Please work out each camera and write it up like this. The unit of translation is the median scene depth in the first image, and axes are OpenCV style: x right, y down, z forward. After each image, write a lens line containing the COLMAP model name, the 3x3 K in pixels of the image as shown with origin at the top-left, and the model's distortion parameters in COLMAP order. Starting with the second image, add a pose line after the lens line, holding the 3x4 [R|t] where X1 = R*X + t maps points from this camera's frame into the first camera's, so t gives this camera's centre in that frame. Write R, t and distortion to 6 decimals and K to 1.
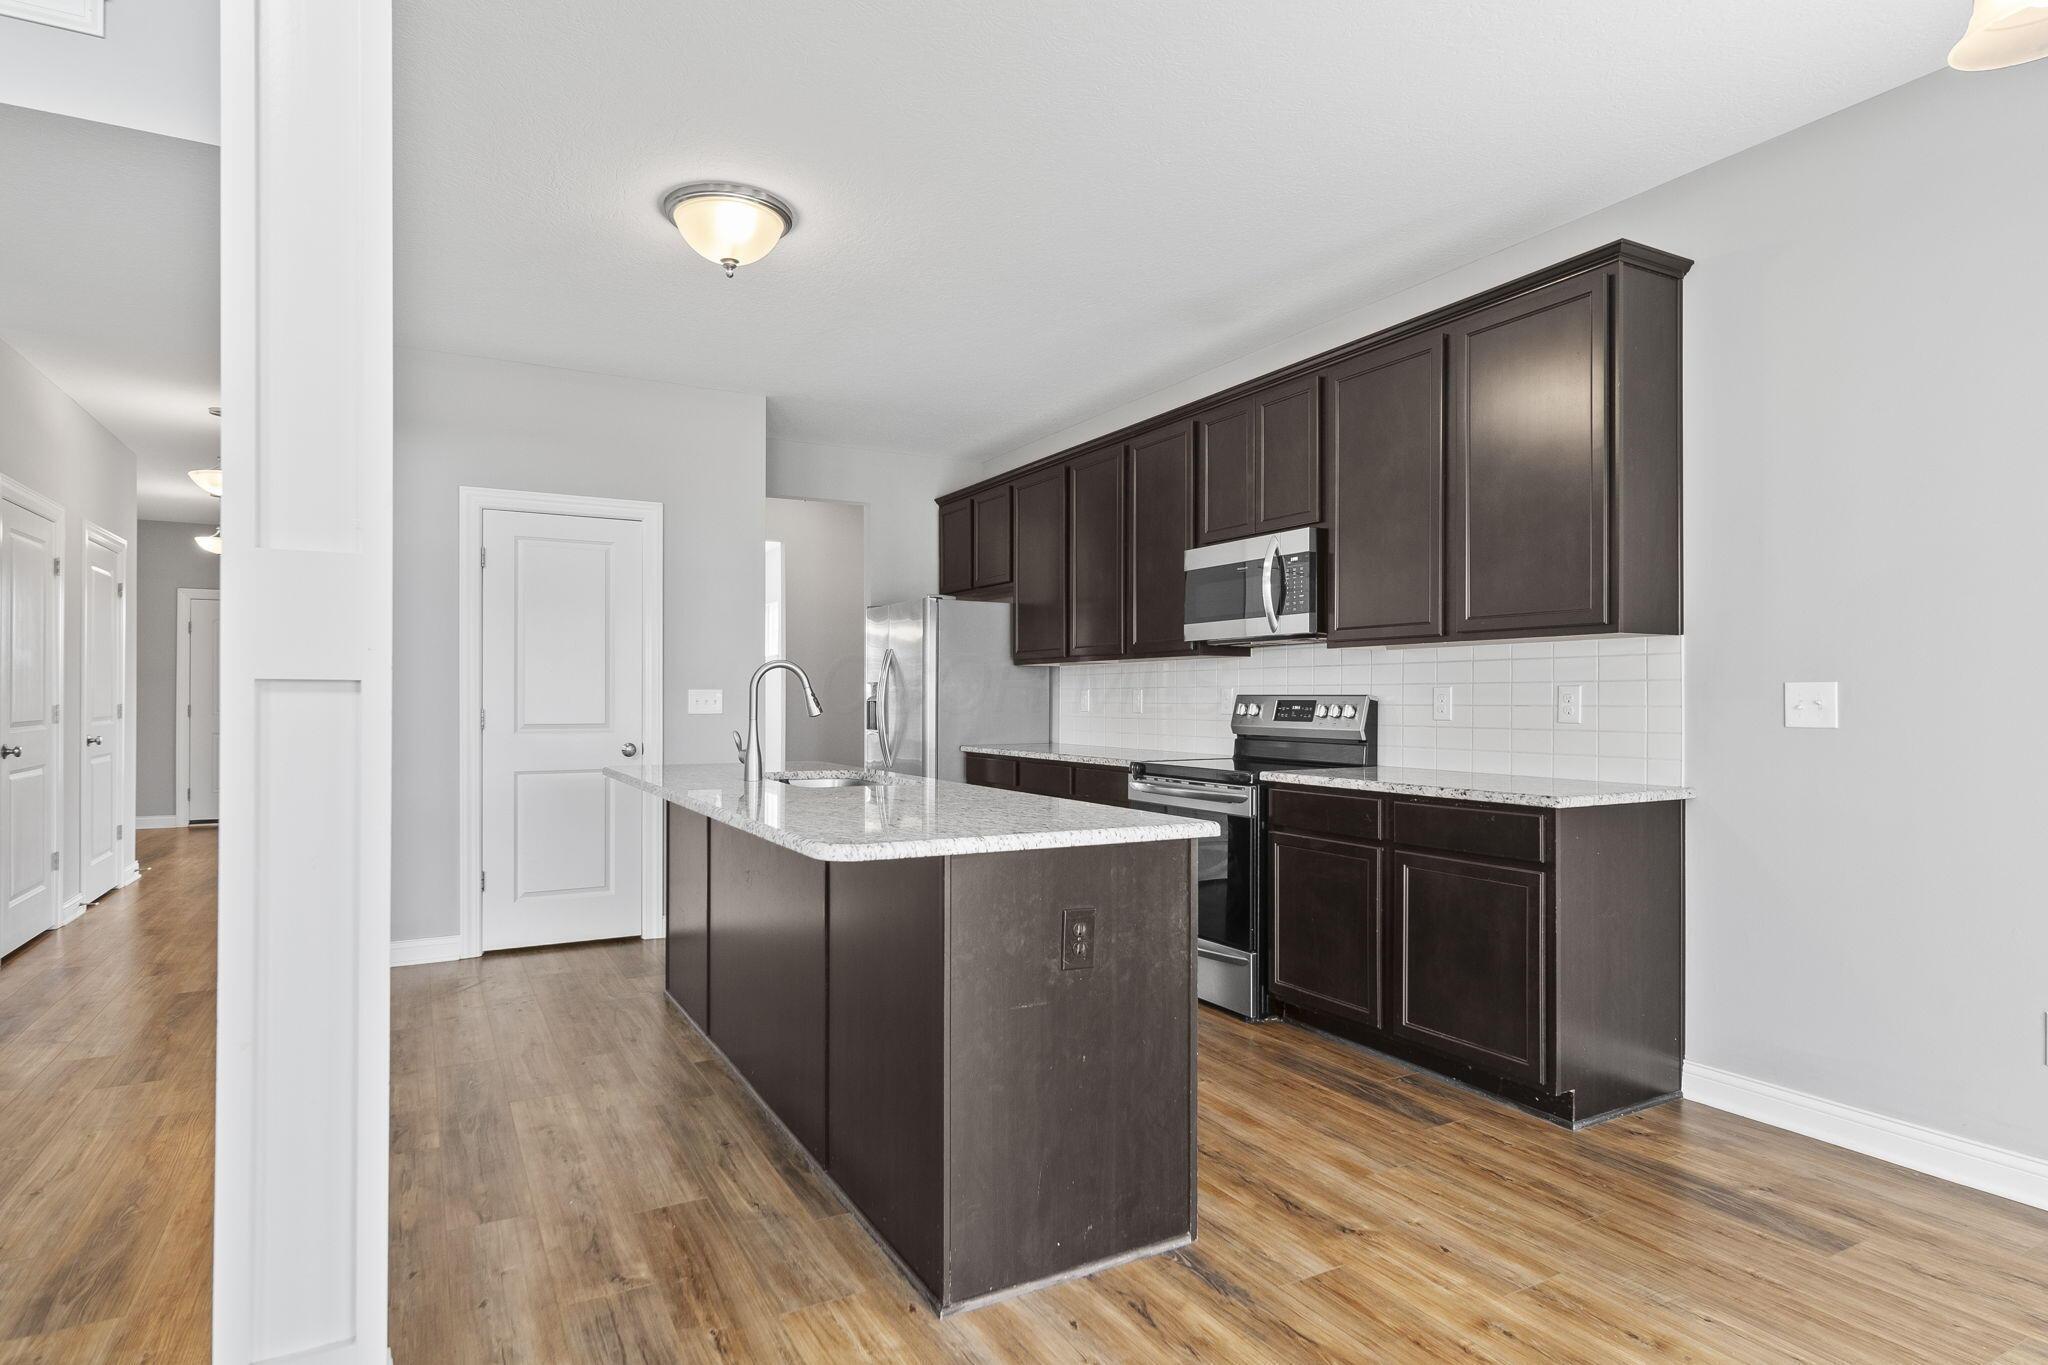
lens RADIAL K [[1102.6, 0, 1012.2], [0, 1102.6, 693.2], [0, 0, 1]] dist [-0.001981, -0.000771]
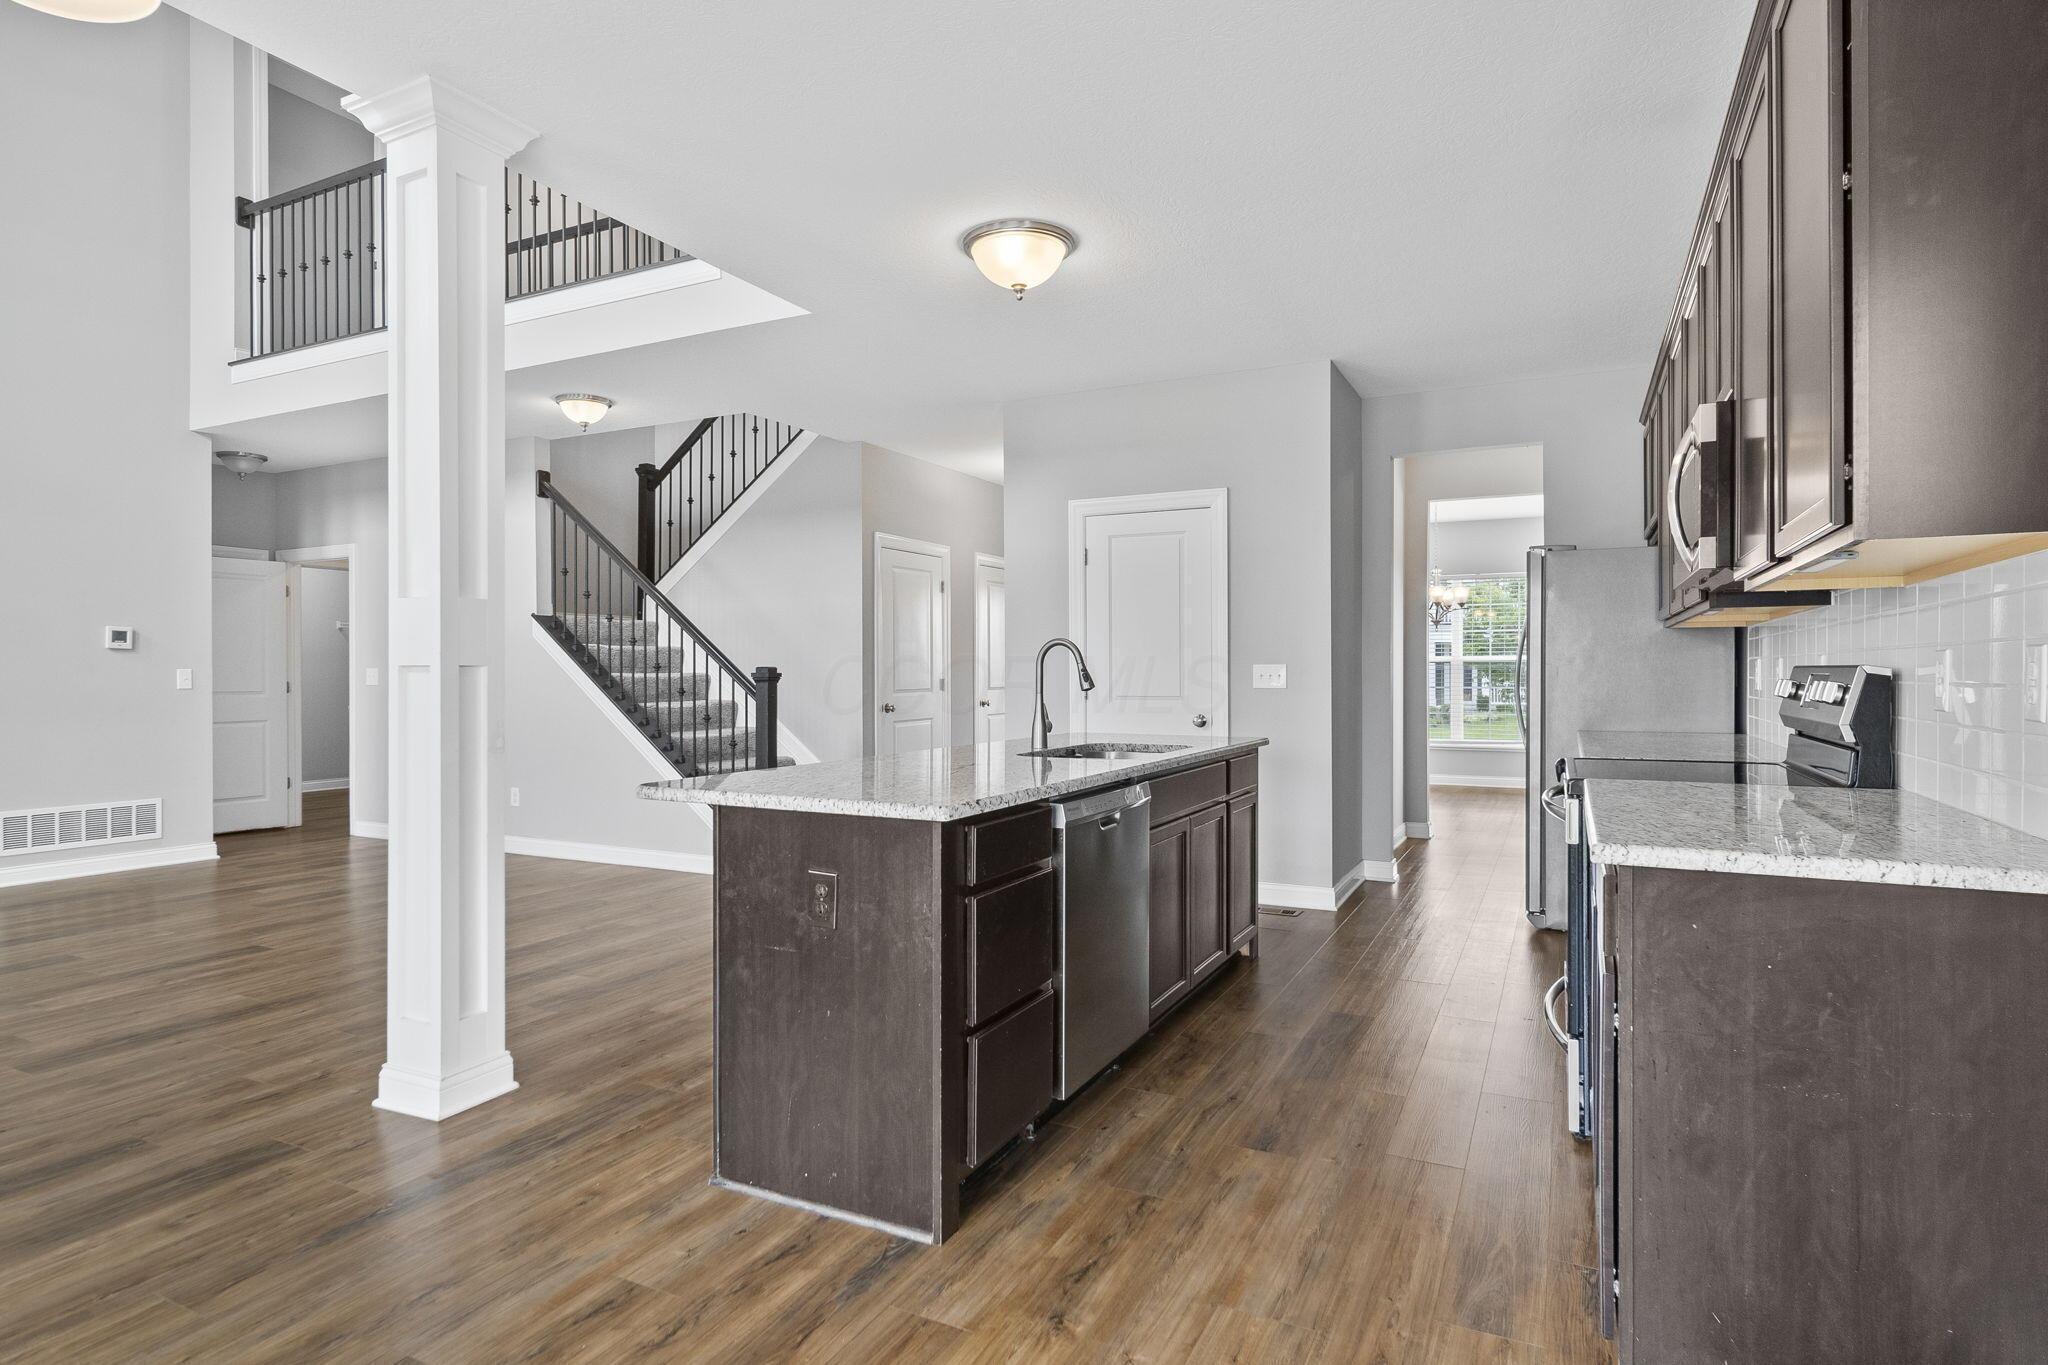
lens RADIAL K [[1102.6, 0, 985.9], [0, 1102.6, 670.1], [0, 0, 1]] dist [-0.001981, -0.000771]
pose [[0.551872, -0.004042, -0.833919, 0.770054], [0.006632, 0.999978, -0.000458, 0.001480], [0.833903, -0.005278, 0.551886, 0.401675]]
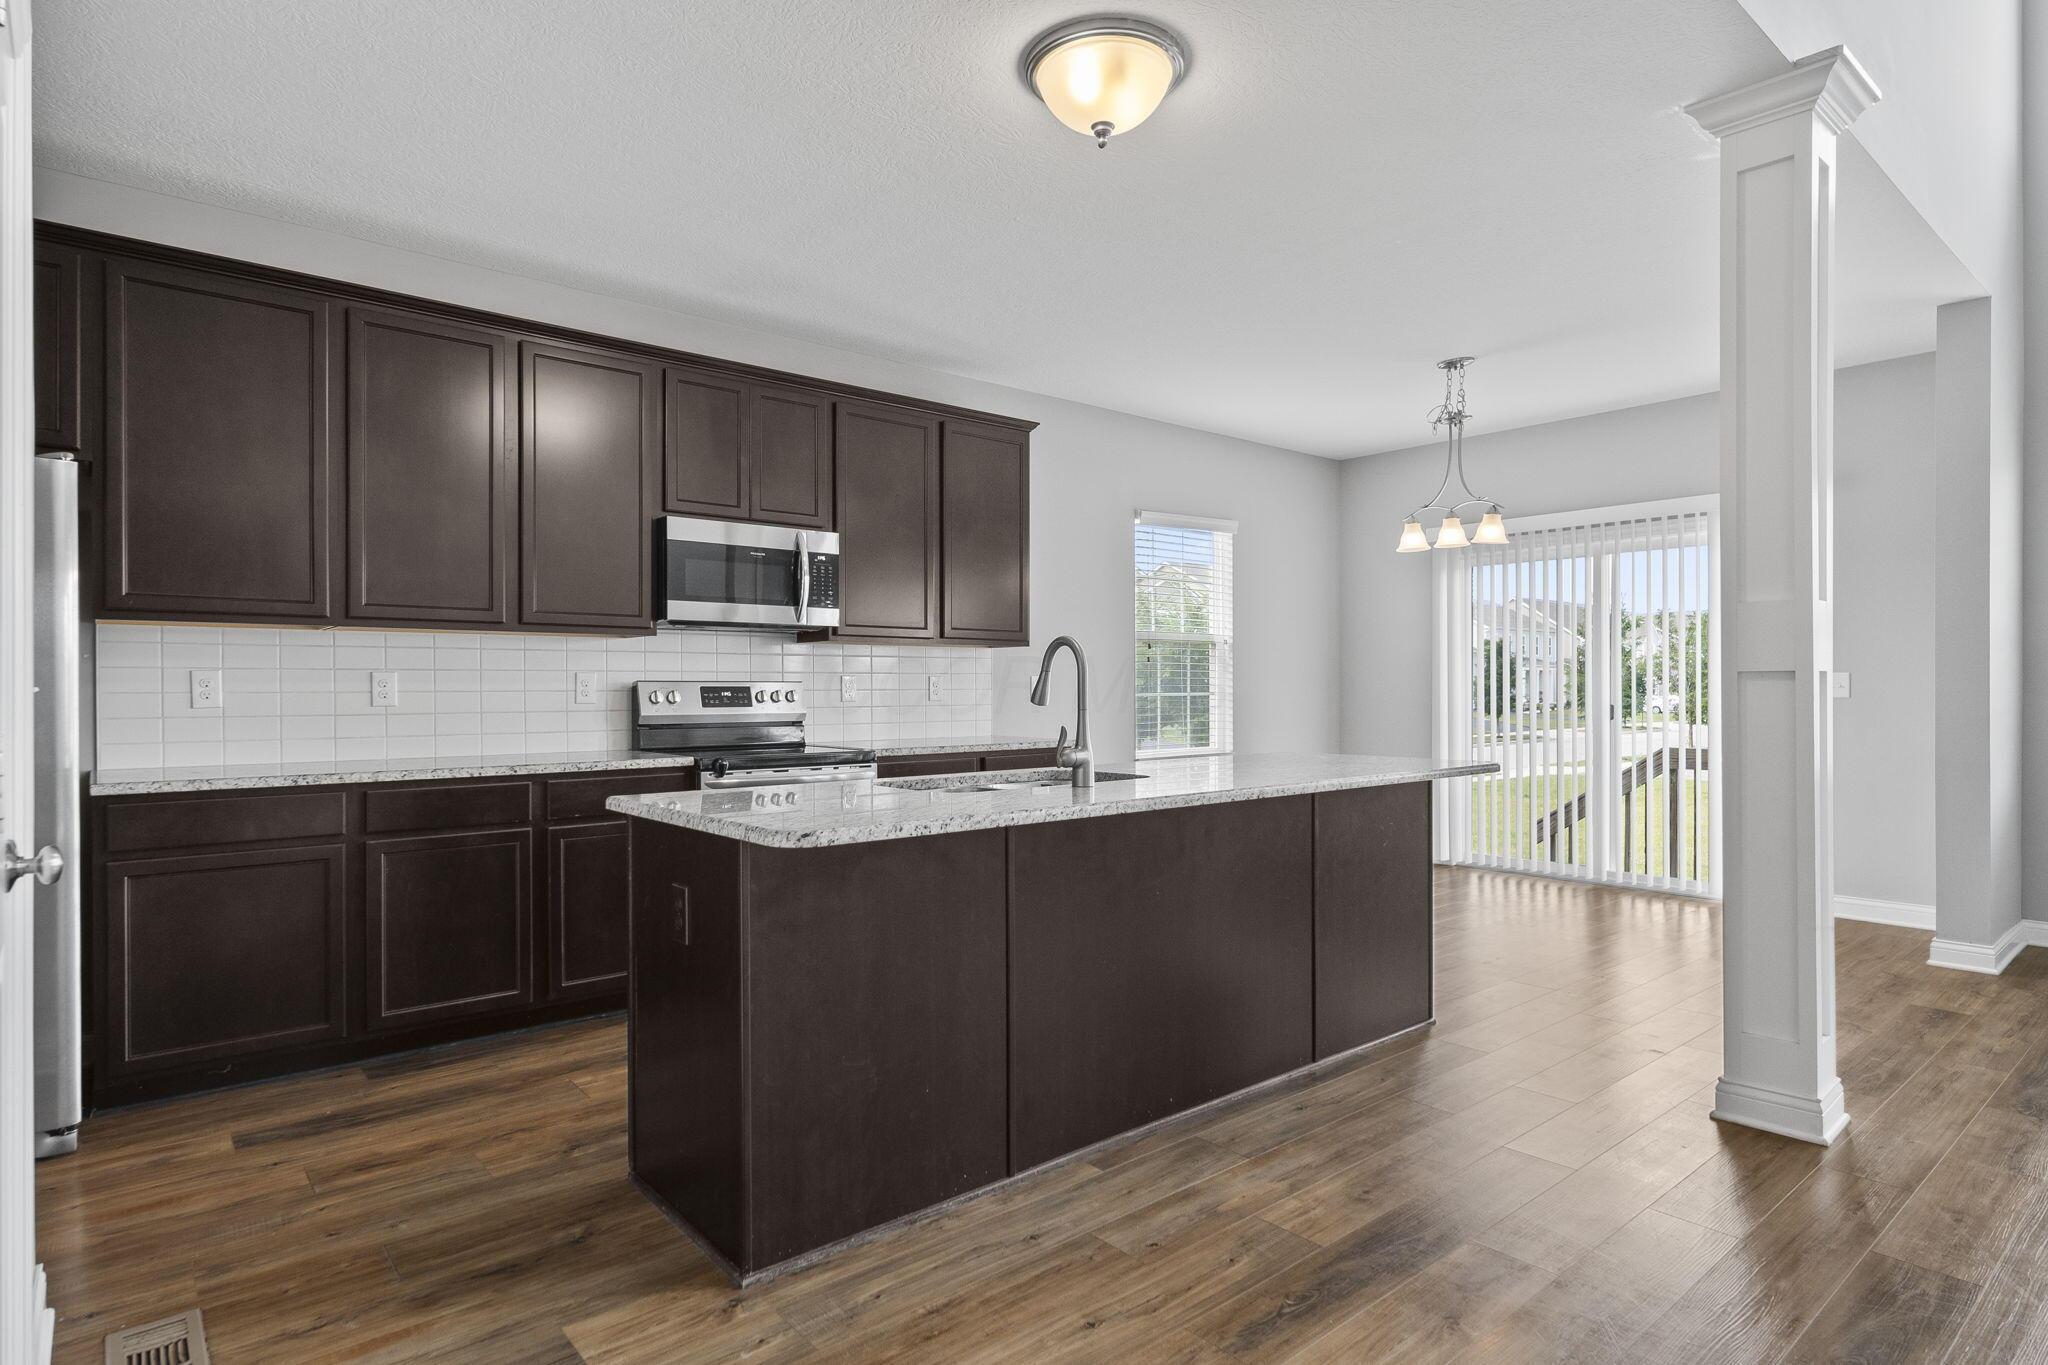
lens RADIAL K [[1102.6, 0, 1013.4], [0, 1102.6, 686.7], [0, 0, 1]] dist [-0.001981, -0.000771]
pose [[-0.203854, 0.001176, 0.979001, -1.162788], [-0.002692, 0.999995, -0.001762, 0.011222], [-0.978998, -0.002995, -0.203850, 1.401479]]
